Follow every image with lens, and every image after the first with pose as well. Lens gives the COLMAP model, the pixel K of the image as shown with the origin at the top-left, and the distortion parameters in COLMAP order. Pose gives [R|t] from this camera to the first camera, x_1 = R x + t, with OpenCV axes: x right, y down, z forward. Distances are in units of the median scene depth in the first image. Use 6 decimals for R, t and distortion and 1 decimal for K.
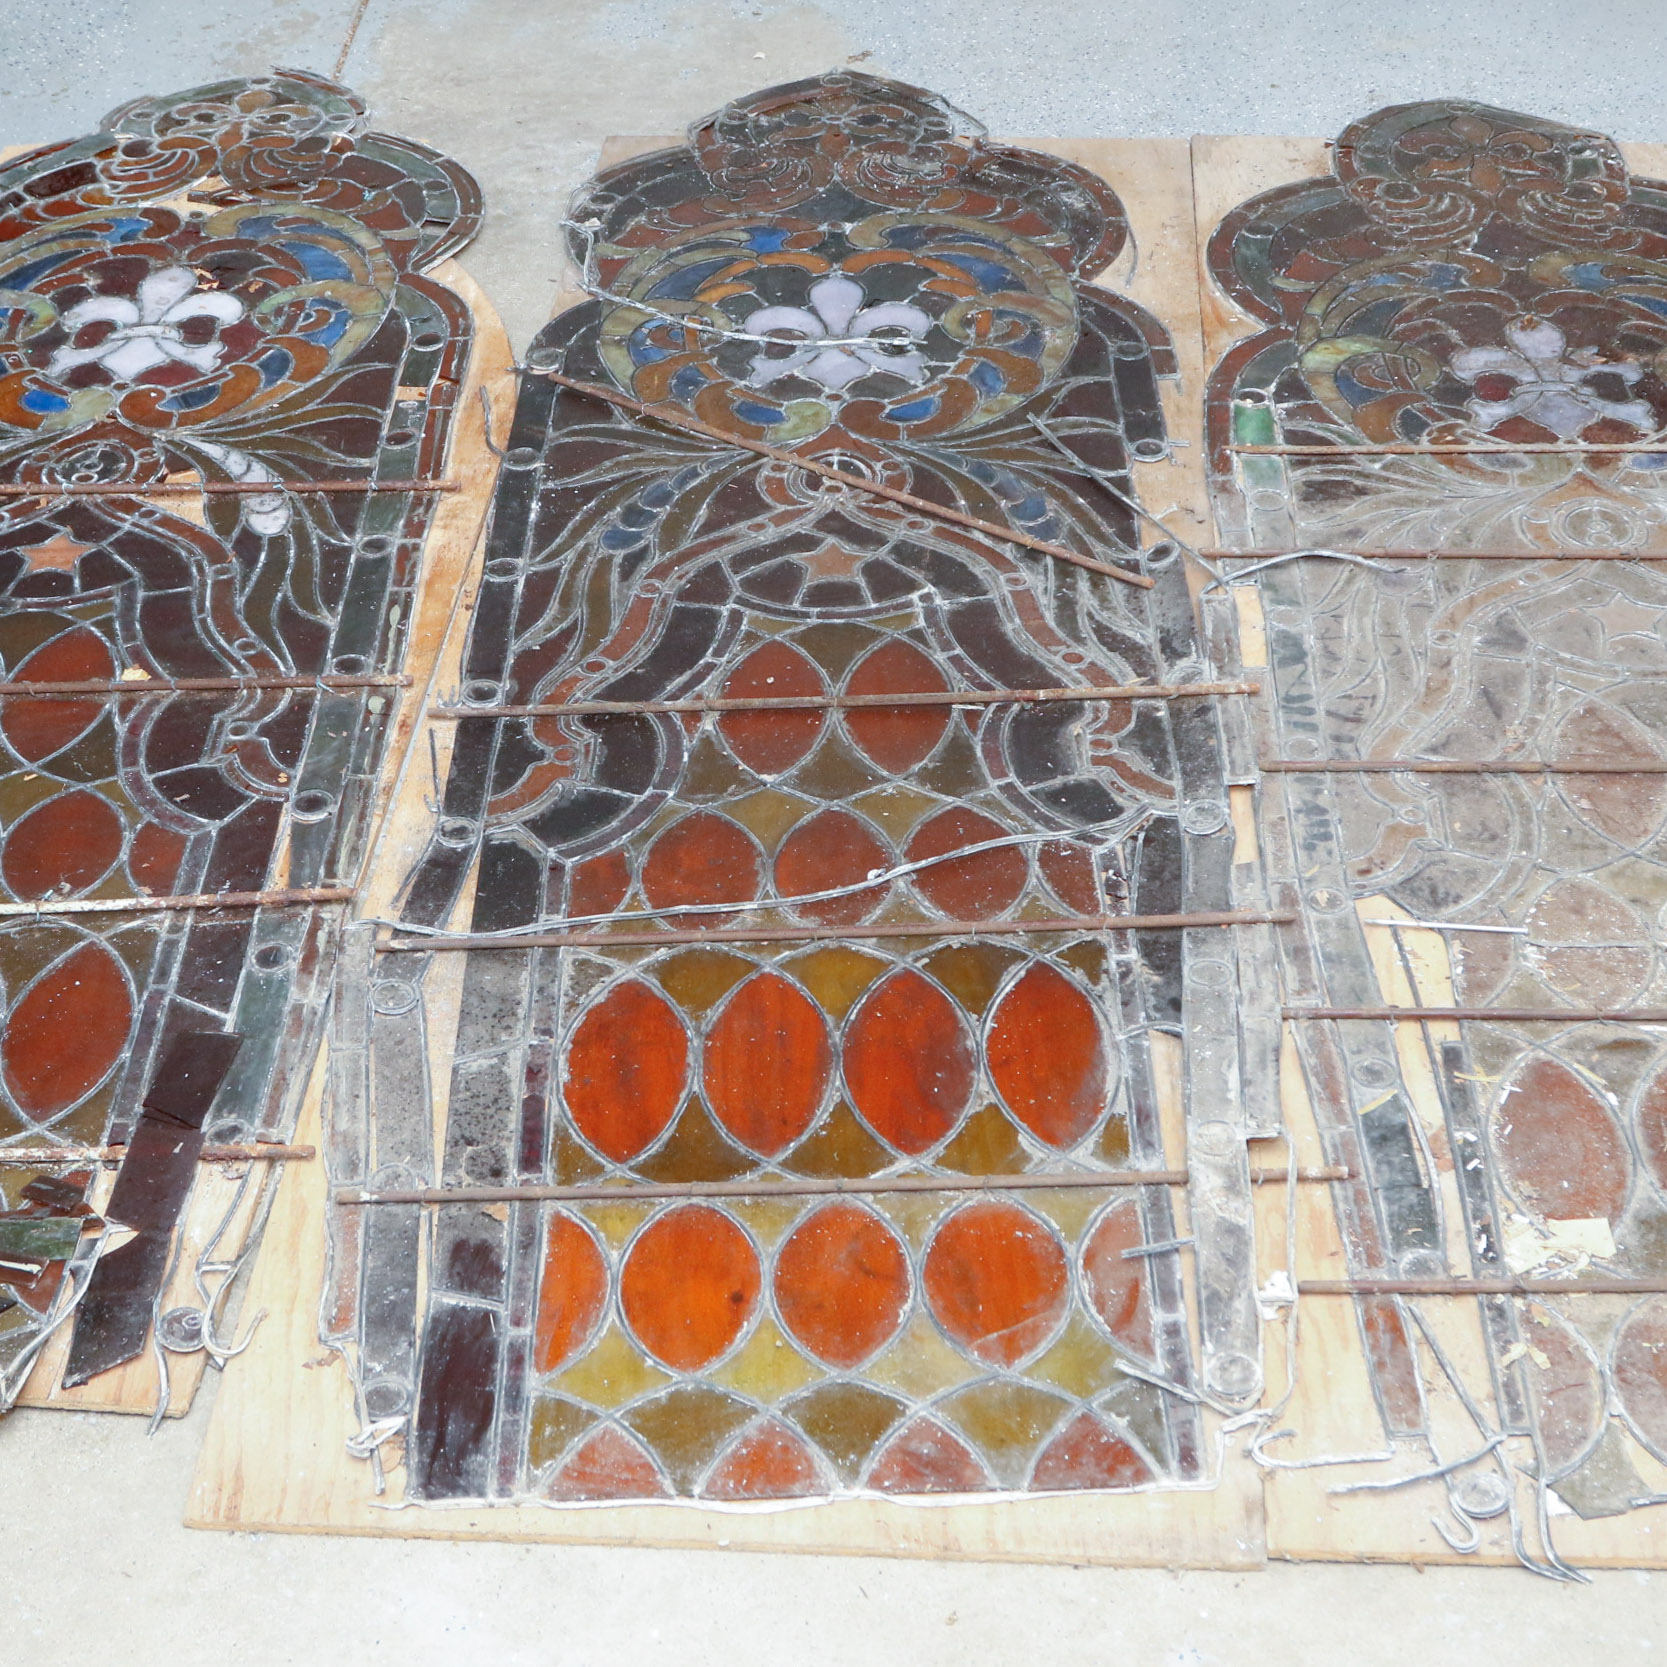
lens RADIAL K [[3008.3, 0, 834.0], [0, 3008.3, 817.9], [0, 0, 1]] dist [-0.122946, 0.000000]
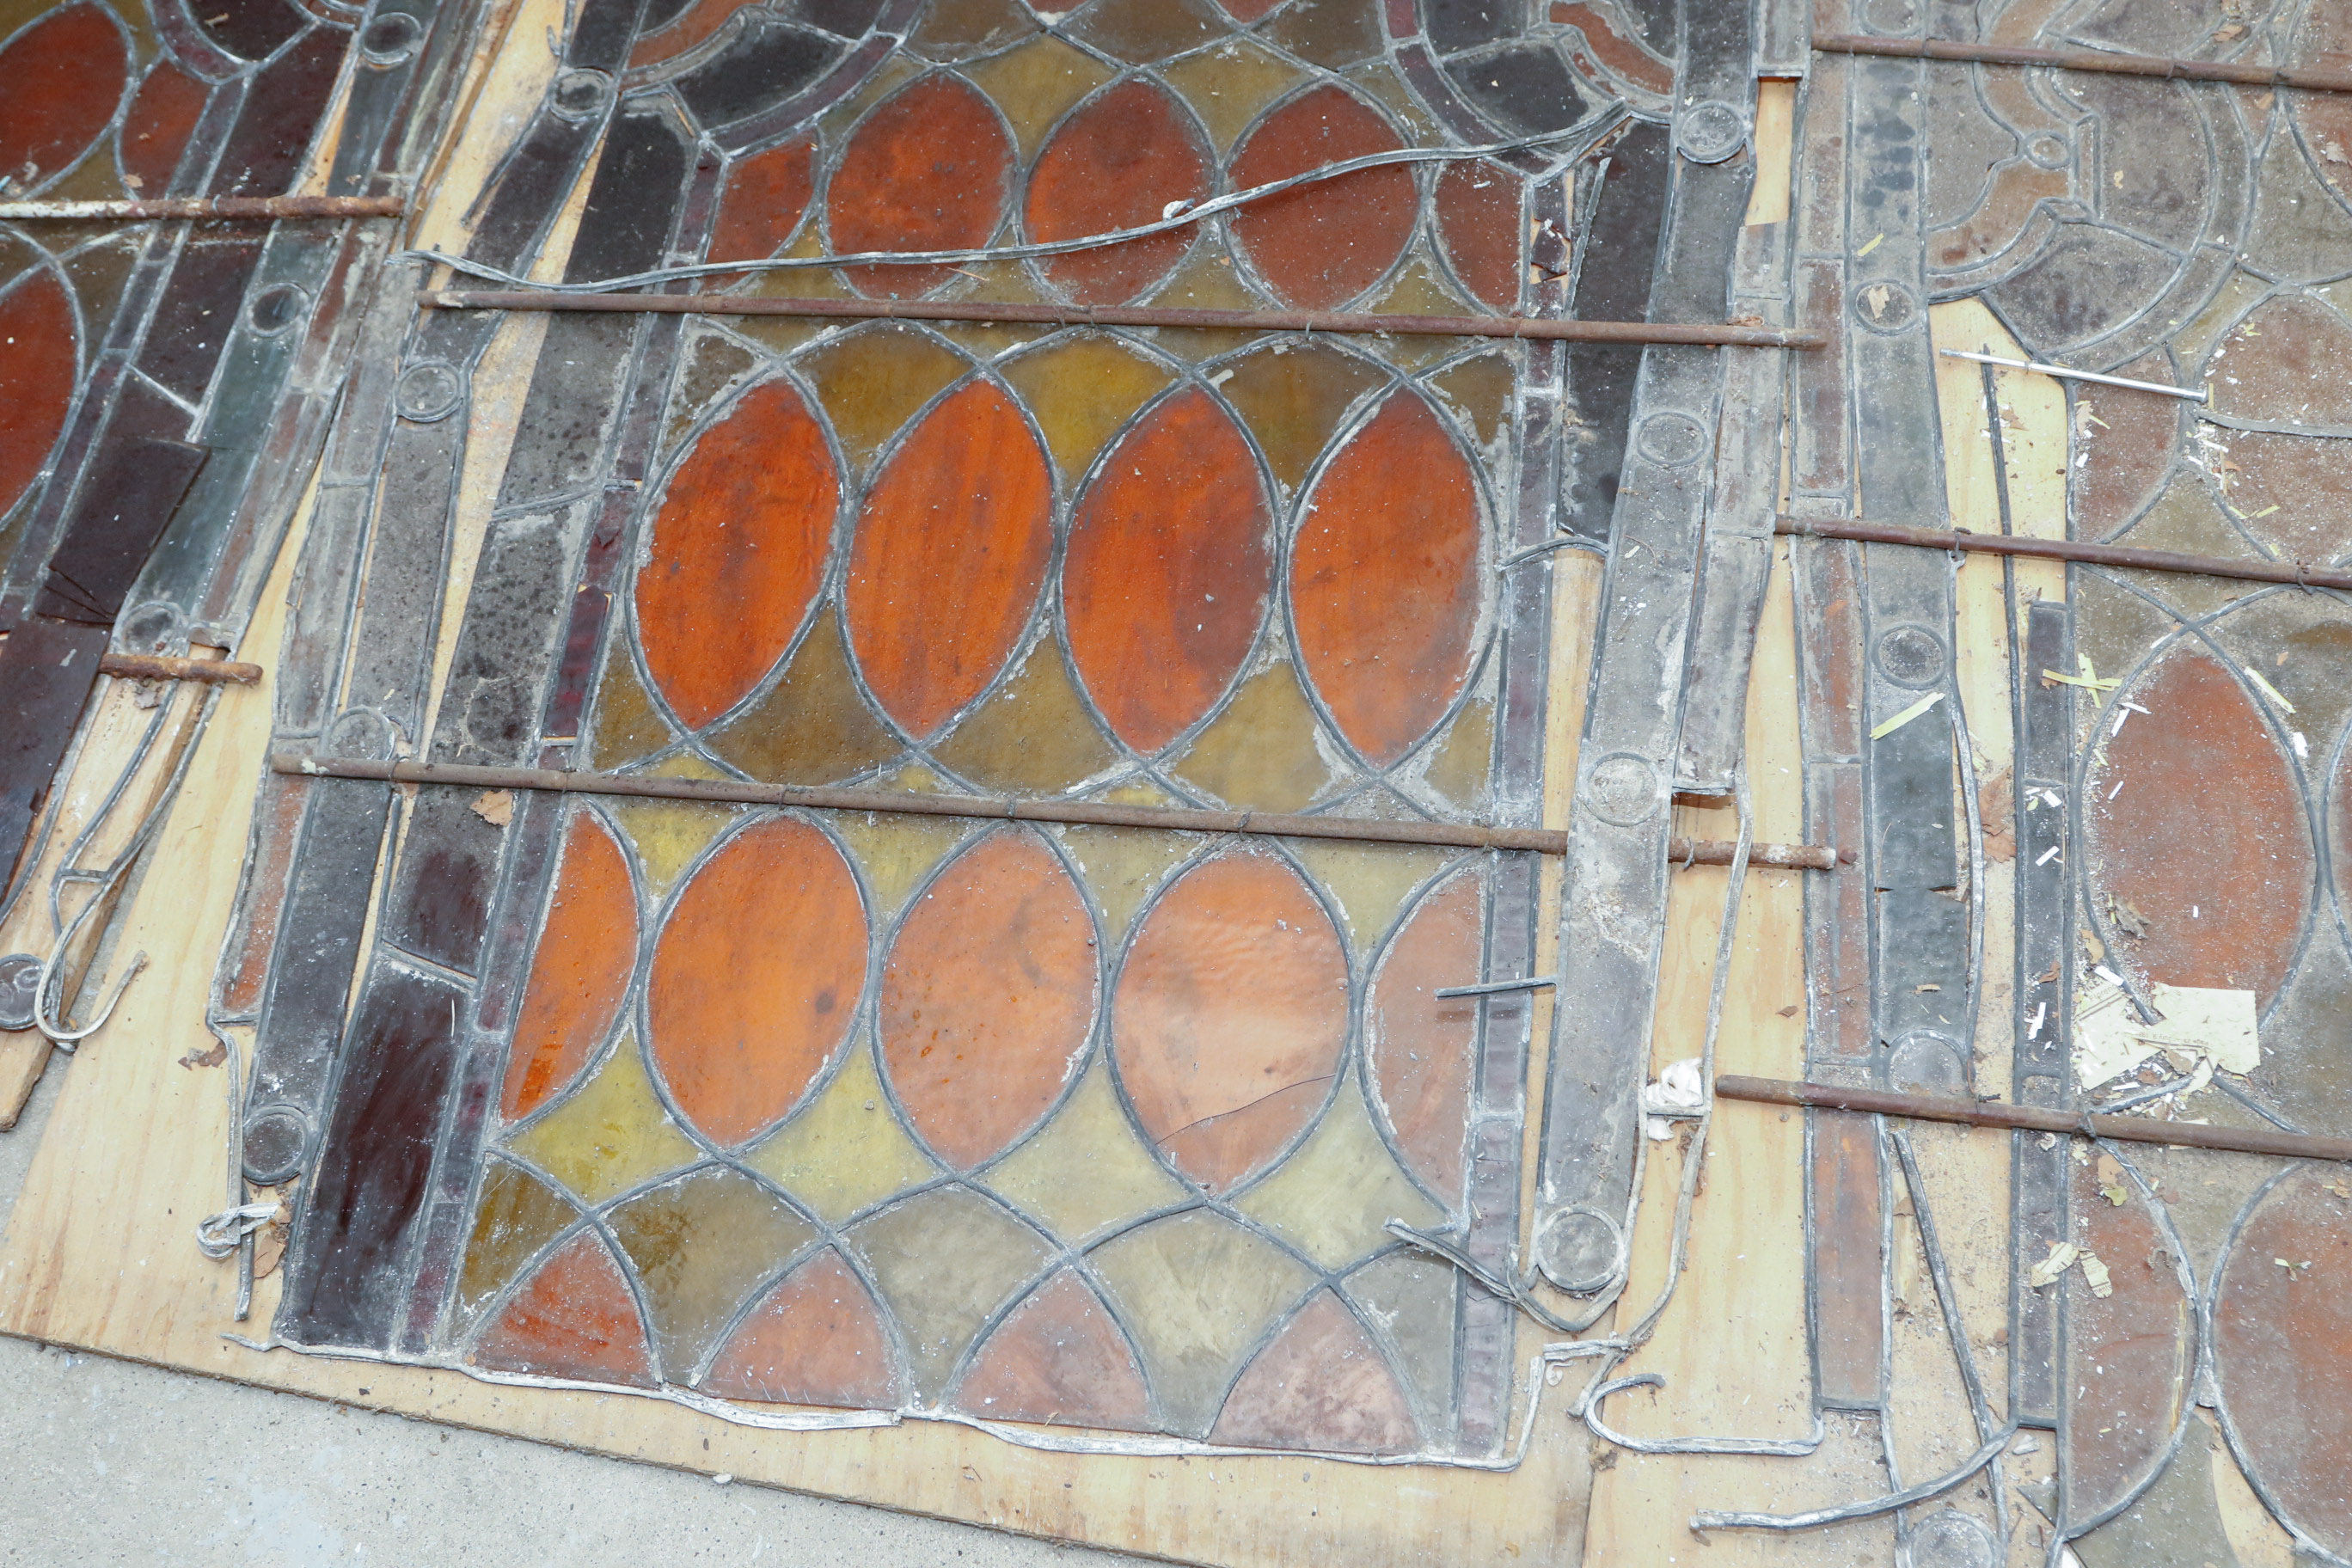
lens RADIAL K [[2557.7, 0, 1187.8], [0, 2557.7, 804.8], [0, 0, 1]] dist [-0.107211, 0.000000]
pose [[0.990621, 0.079497, -0.111134, 0.083618], [-0.026849, 0.910723, 0.412143, -0.086054], [0.133977, -0.405294, 0.904316, 0.444648]]
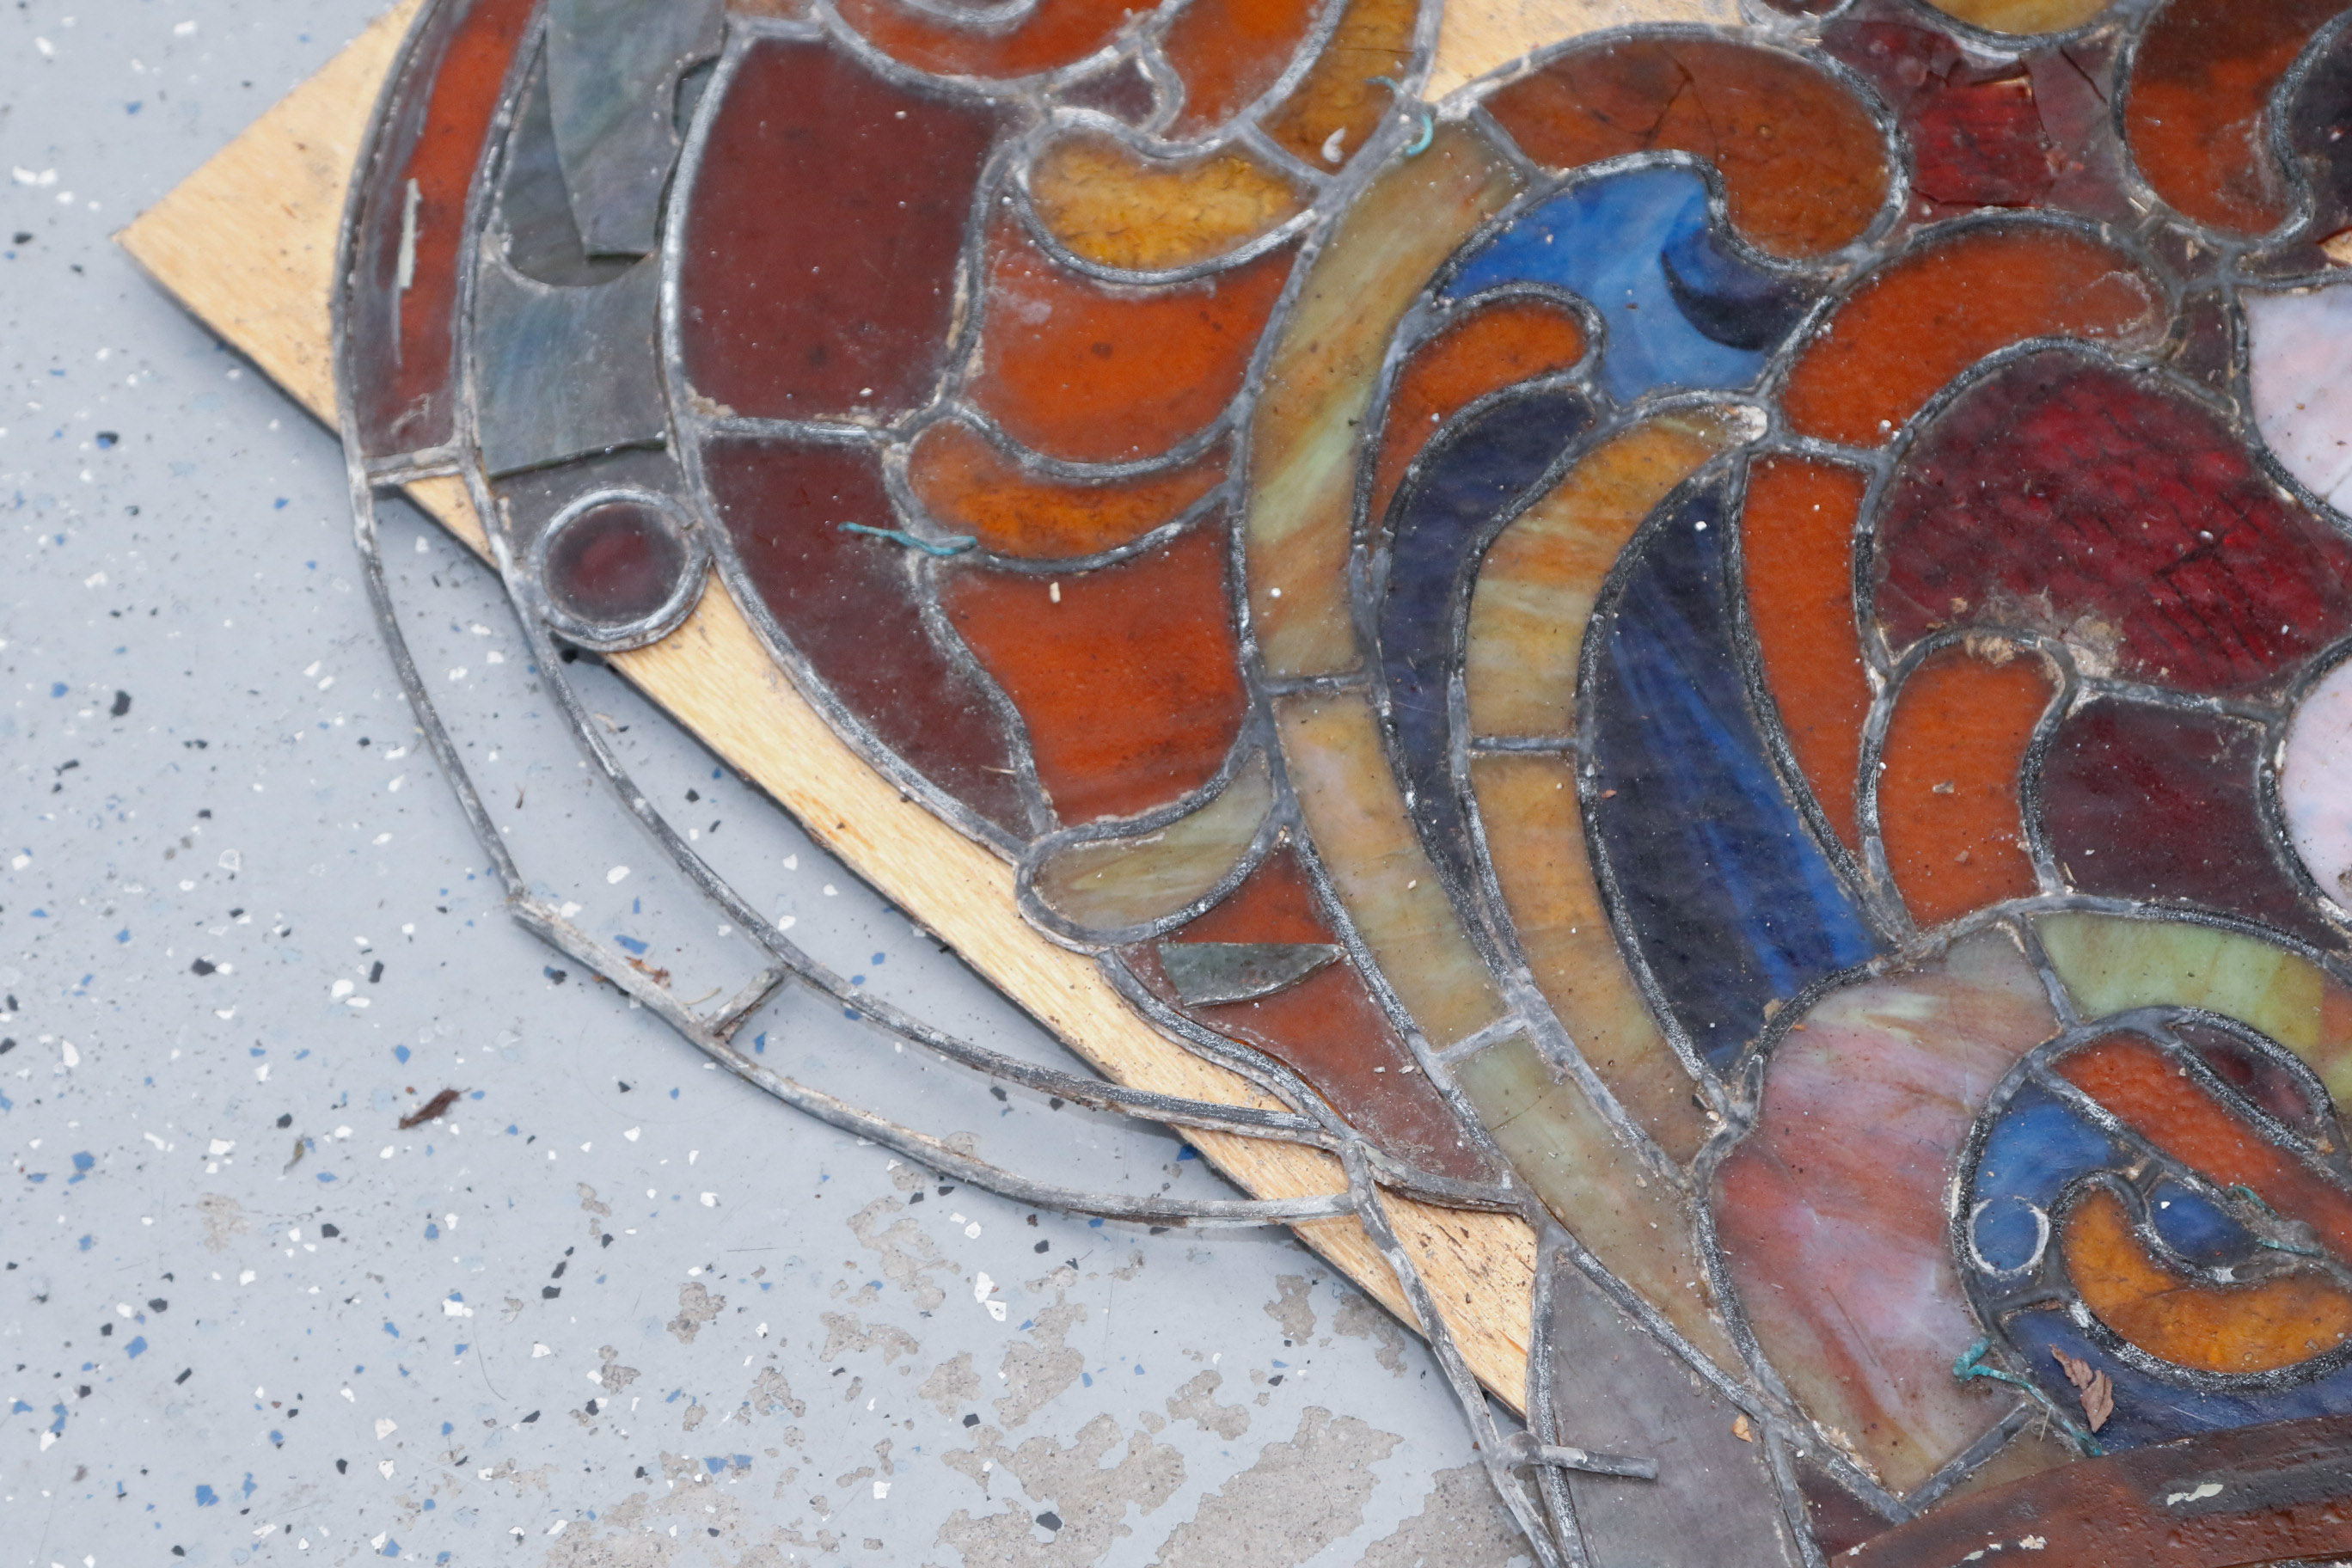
lens RADIAL K [[5953.9, 0, 1175.9], [0, 5953.9, 788.9], [0, 0, 1]] dist [0.173226, 0.000000]
pose [[0.682885, -0.623692, 0.380363, -0.568217], [0.466996, 0.773091, 0.429237, -0.469224], [-0.561768, -0.115491, 0.819194, 0.973743]]
